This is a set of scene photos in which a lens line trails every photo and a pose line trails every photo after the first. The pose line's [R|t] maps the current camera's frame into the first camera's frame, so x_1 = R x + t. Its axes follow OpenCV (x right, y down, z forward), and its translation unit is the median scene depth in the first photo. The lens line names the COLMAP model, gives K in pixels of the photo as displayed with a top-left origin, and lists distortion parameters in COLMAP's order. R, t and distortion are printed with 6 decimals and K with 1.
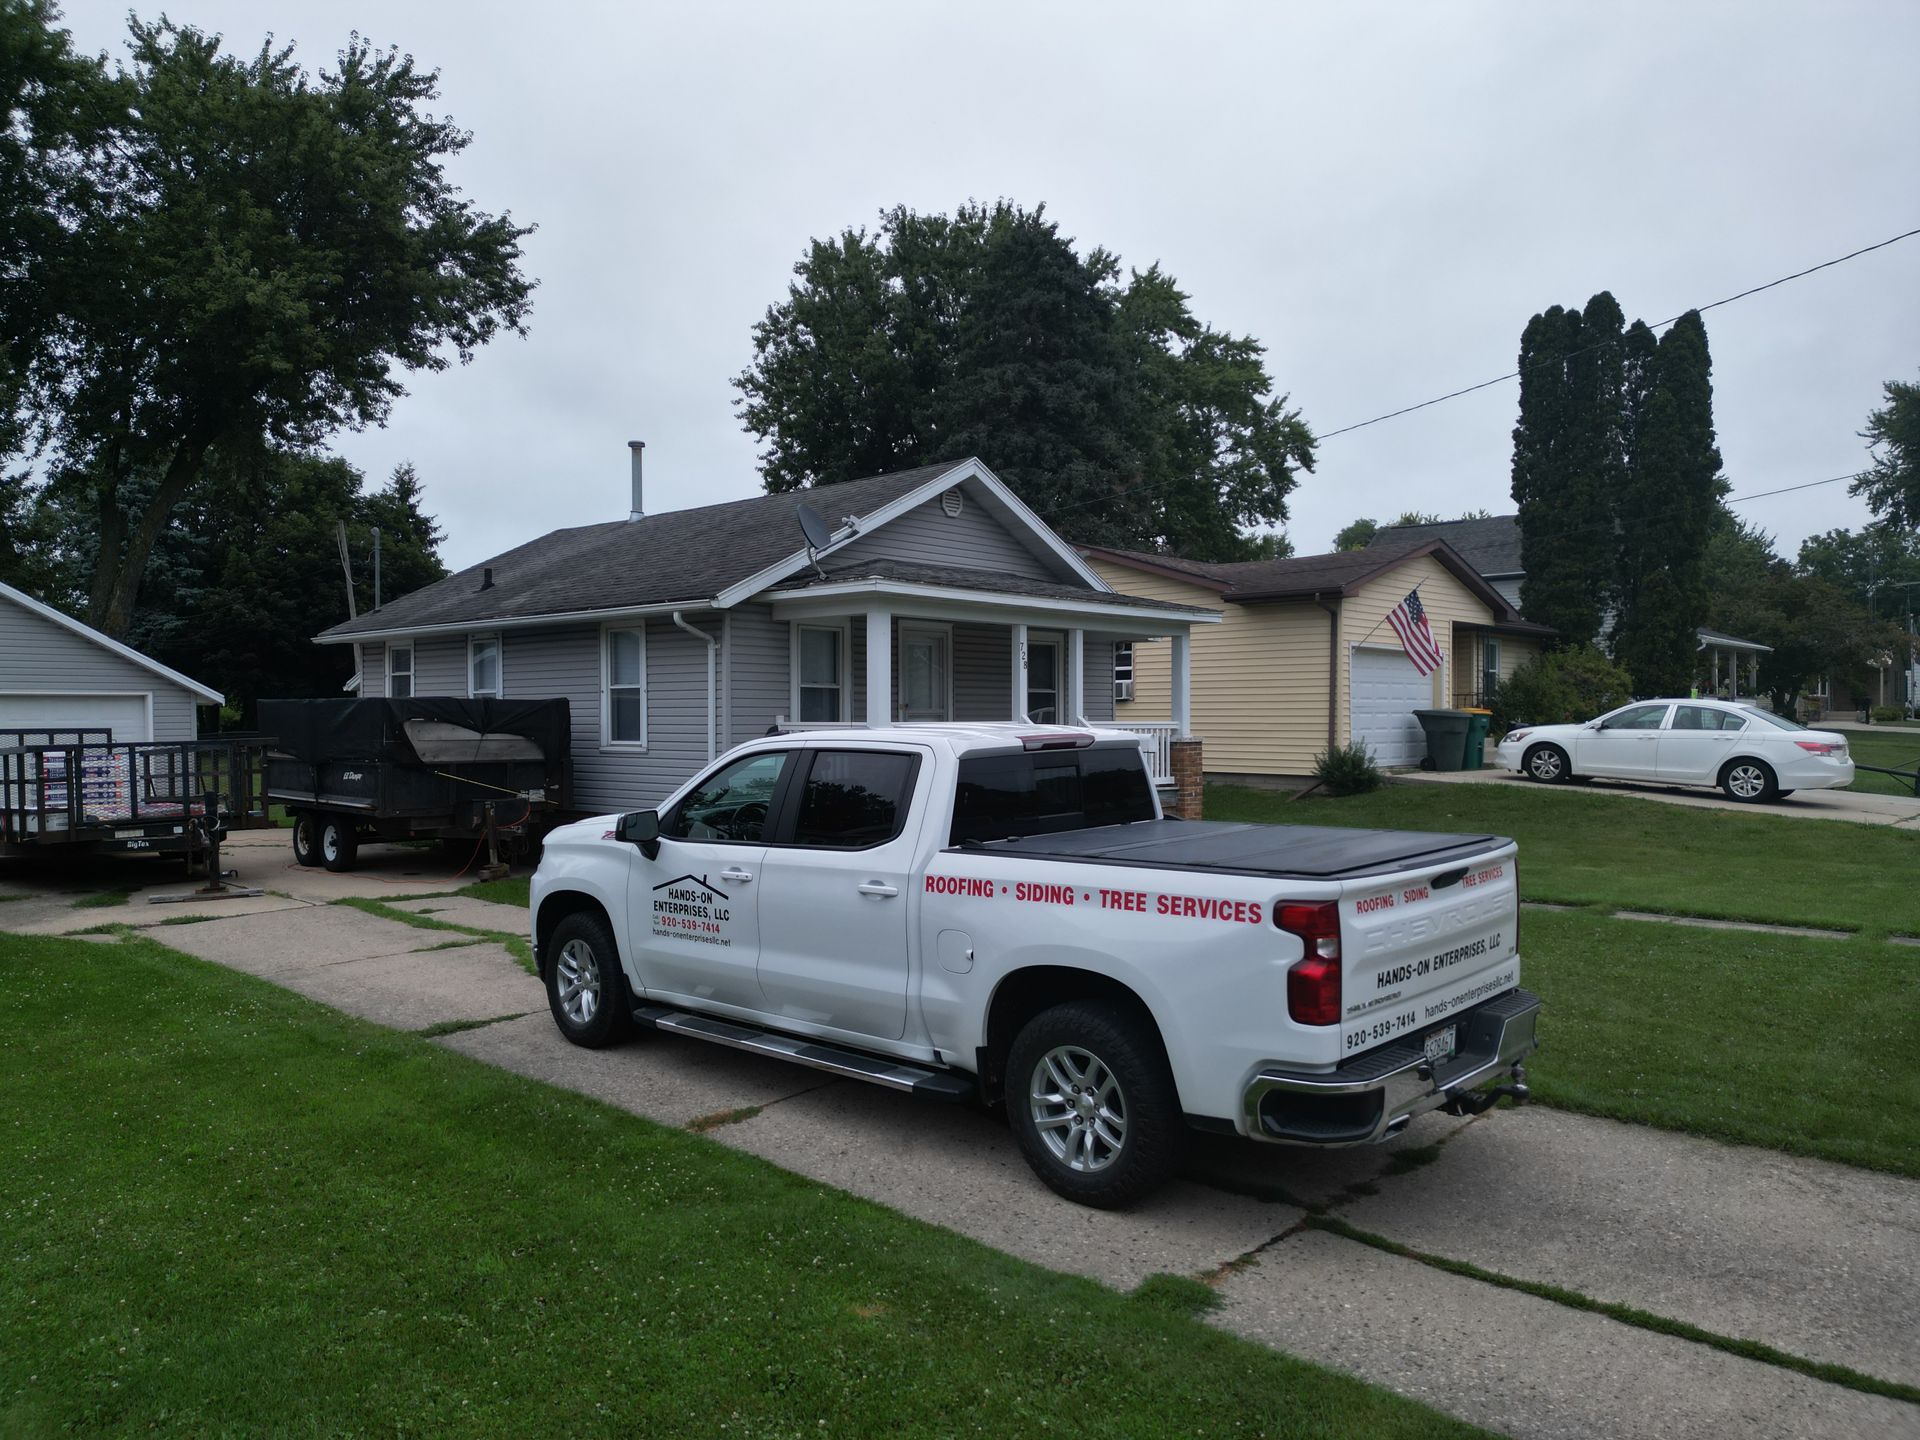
lens RADIAL K [[1341.4, 0, 972.1], [0, 1341.4, 717.0], [0, 0, 1]] dist [0.066857, -0.056692]
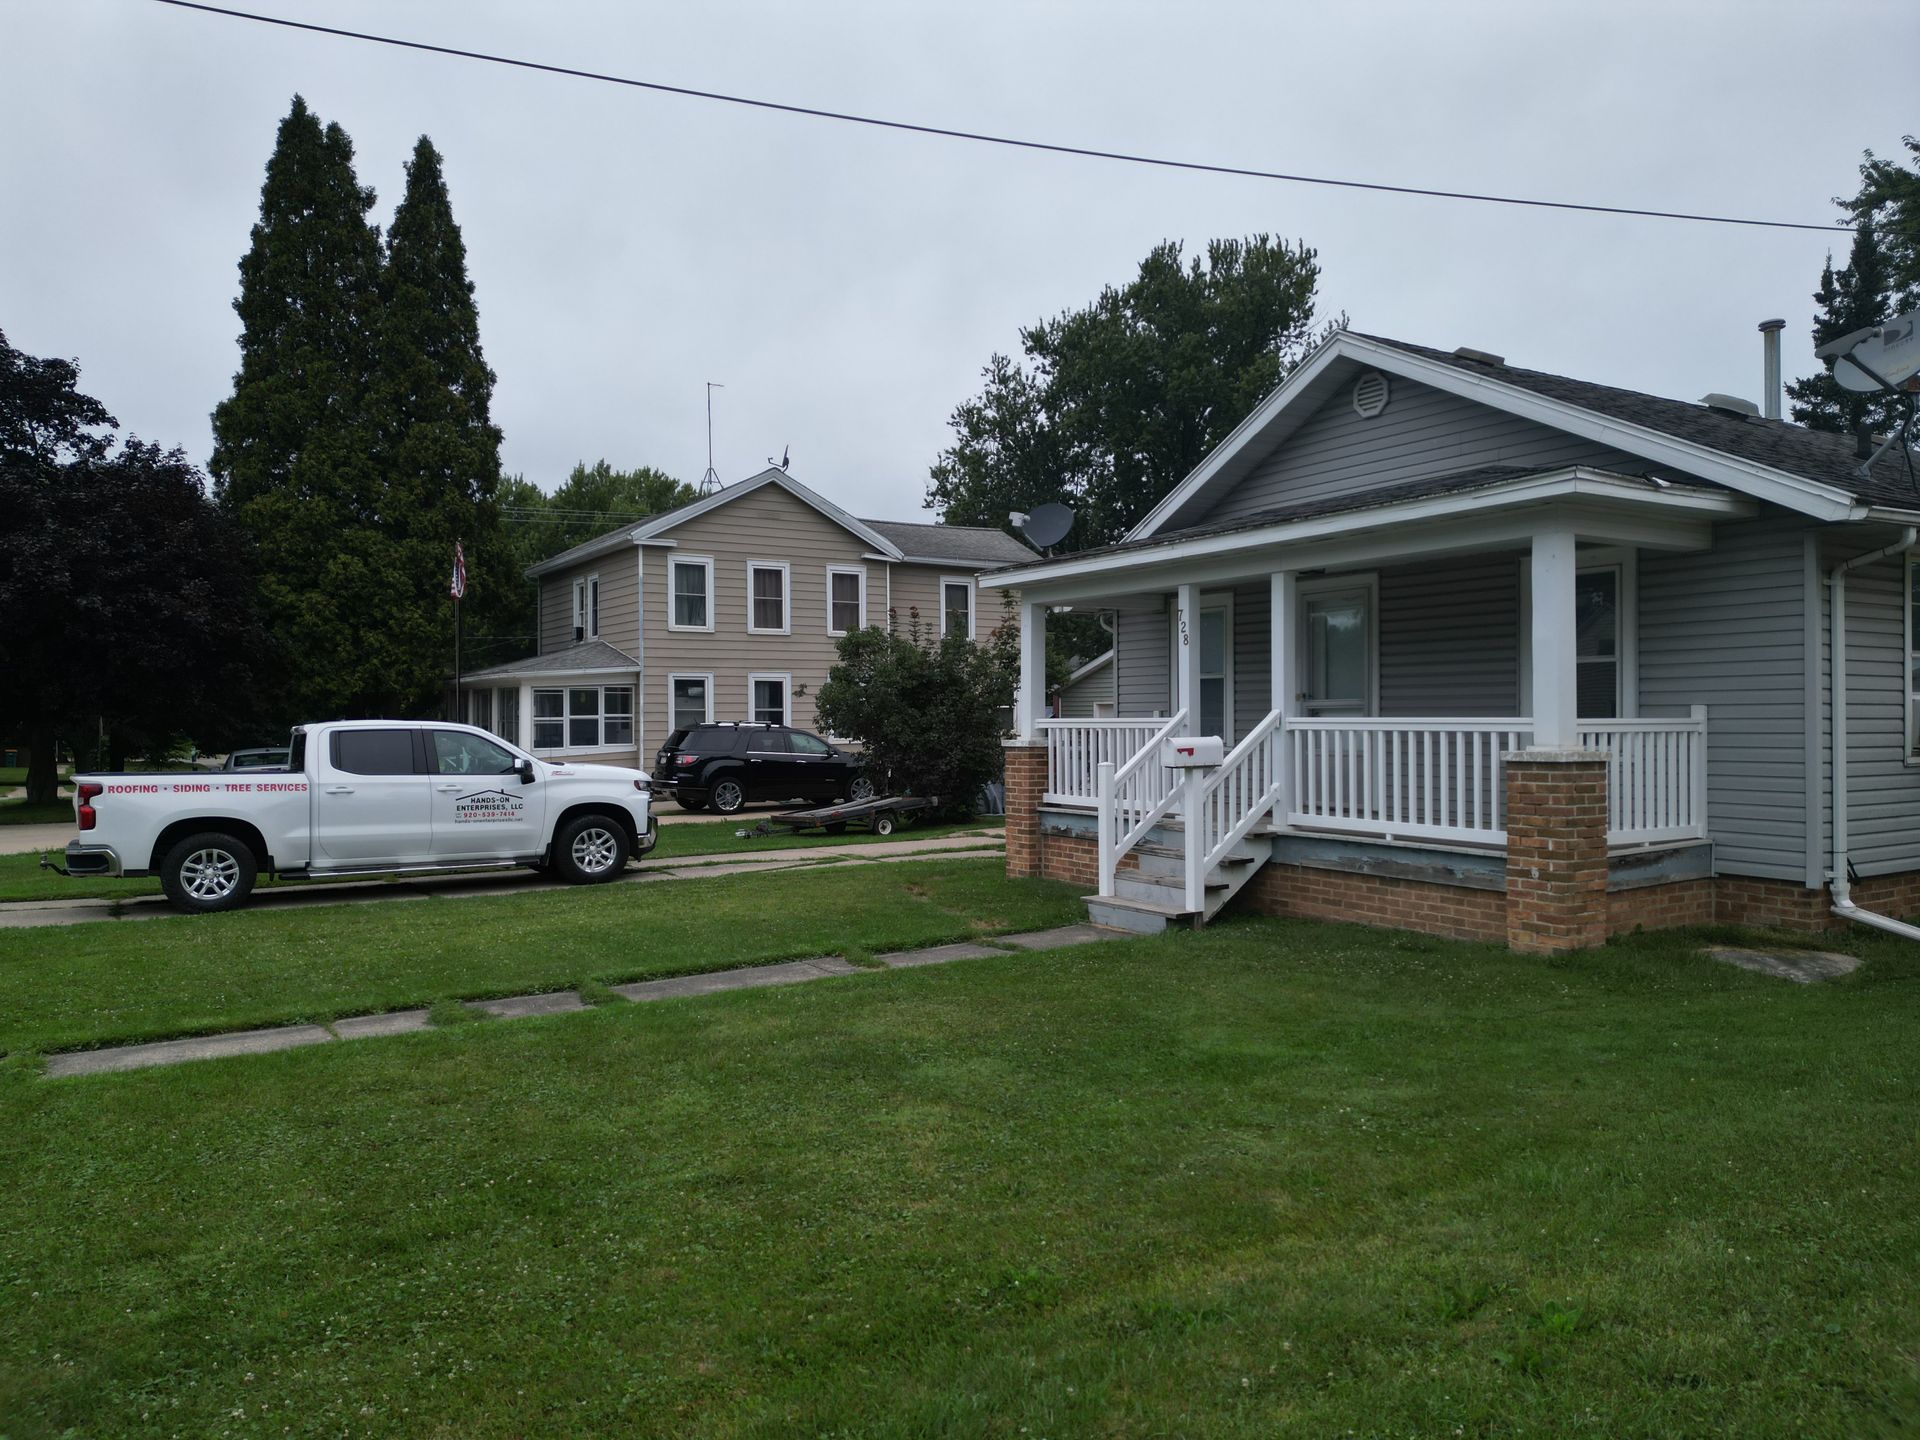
lens RADIAL K [[1341.4, 0, 959.5], [0, 1341.4, 721.5], [0, 0, 1]] dist [0.066857, -0.056692]
pose [[-0.267557, 0.004315, -0.963532, 0.554191], [0.005329, 0.999981, 0.002998, 0.001846], [0.963527, -0.004333, -0.267575, 0.772281]]
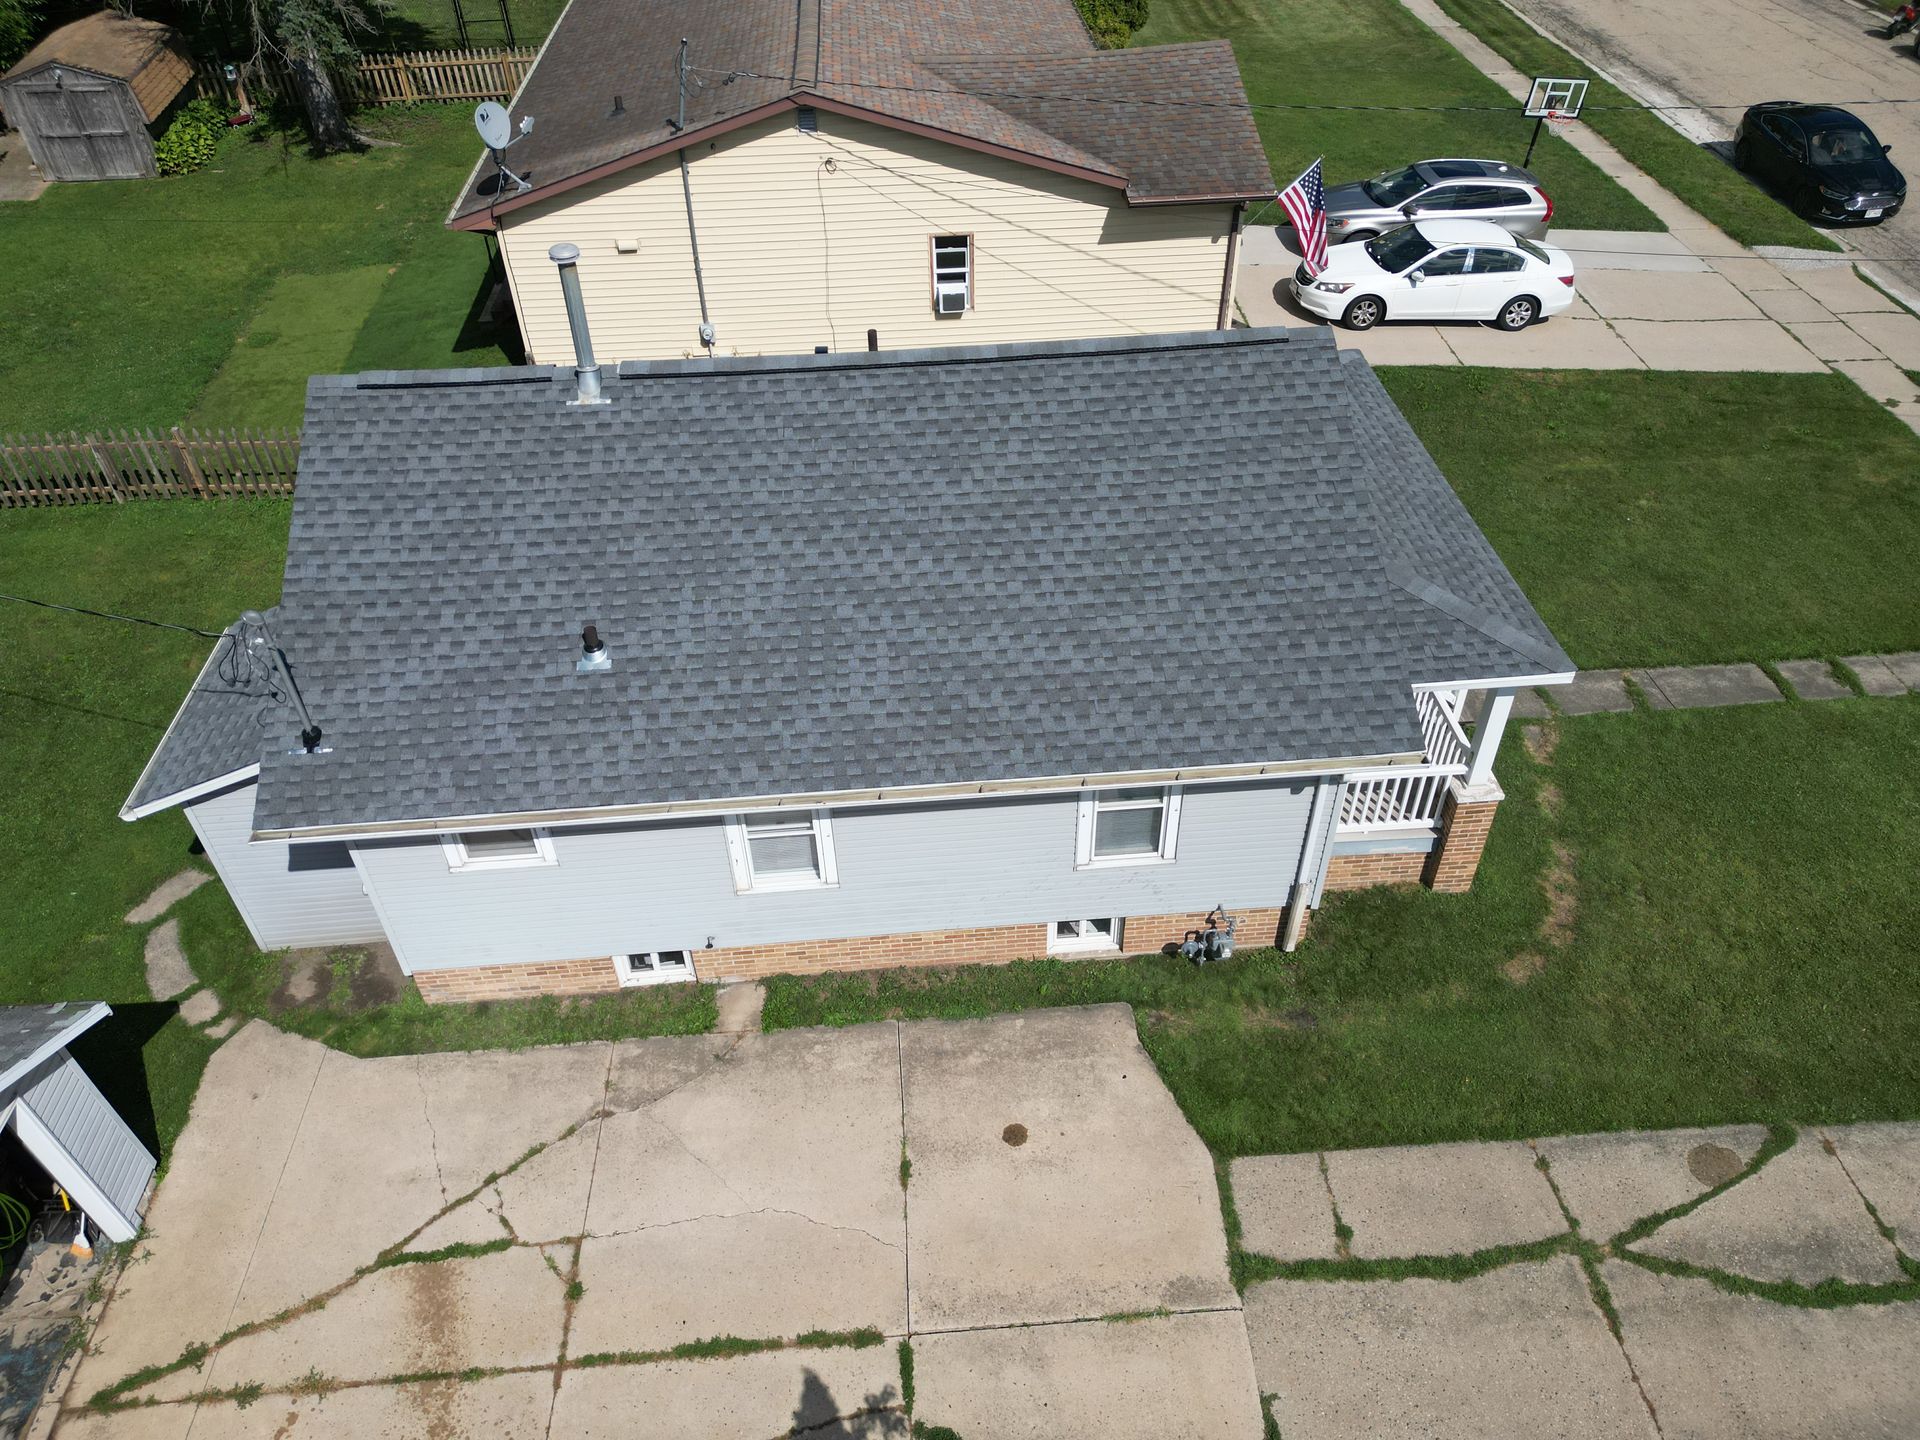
lens RADIAL K [[1341.4, 0, 959.9], [0, 1341.4, 725.2], [0, 0, 1]] dist [0.066857, -0.056692]
pose [[0.684266, -0.484806, 0.544742, -0.527830], [0.014620, 0.755977, 0.654434, -0.413268], [-0.729086, -0.439843, 0.524377, 0.499520]]
